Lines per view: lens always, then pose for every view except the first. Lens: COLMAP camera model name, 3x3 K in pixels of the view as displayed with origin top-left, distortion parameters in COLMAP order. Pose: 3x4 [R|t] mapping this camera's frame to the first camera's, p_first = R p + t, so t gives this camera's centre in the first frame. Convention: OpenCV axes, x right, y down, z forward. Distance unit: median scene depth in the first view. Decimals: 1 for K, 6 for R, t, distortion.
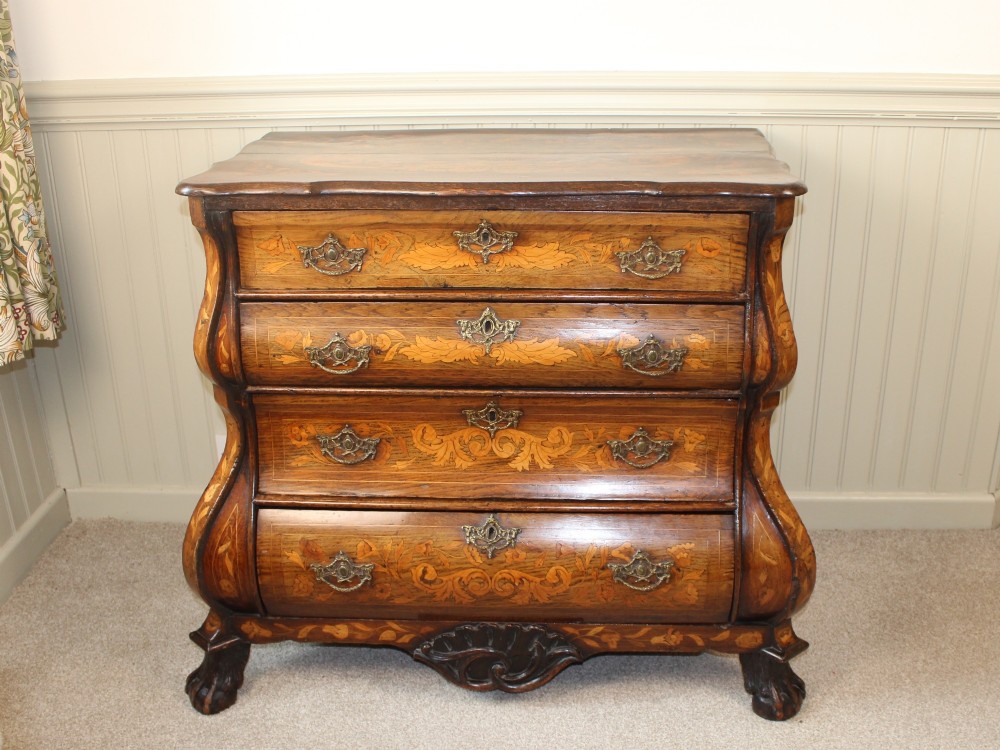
lens RADIAL K [[1107.6, 0, 502.6], [0, 1107.6, 381.1], [0, 0, 1]] dist [-0.098769, 0.000000]
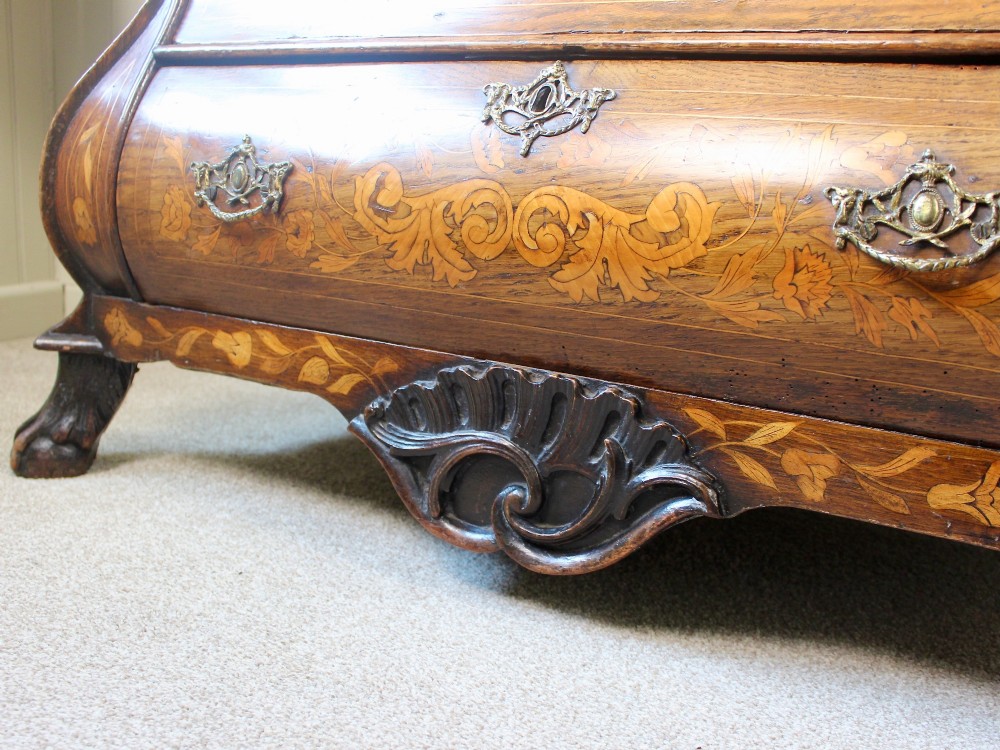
lens RADIAL K [[984.5, 0, 513.7], [0, 984.5, 421.3], [0, 0, 1]] dist [-0.100848, 0.000000]
pose [[0.885798, 0.188552, -0.424040, 0.147204], [-0.257781, 0.959719, -0.111747, 0.286637], [0.385889, 0.208295, 0.898723, 0.706045]]
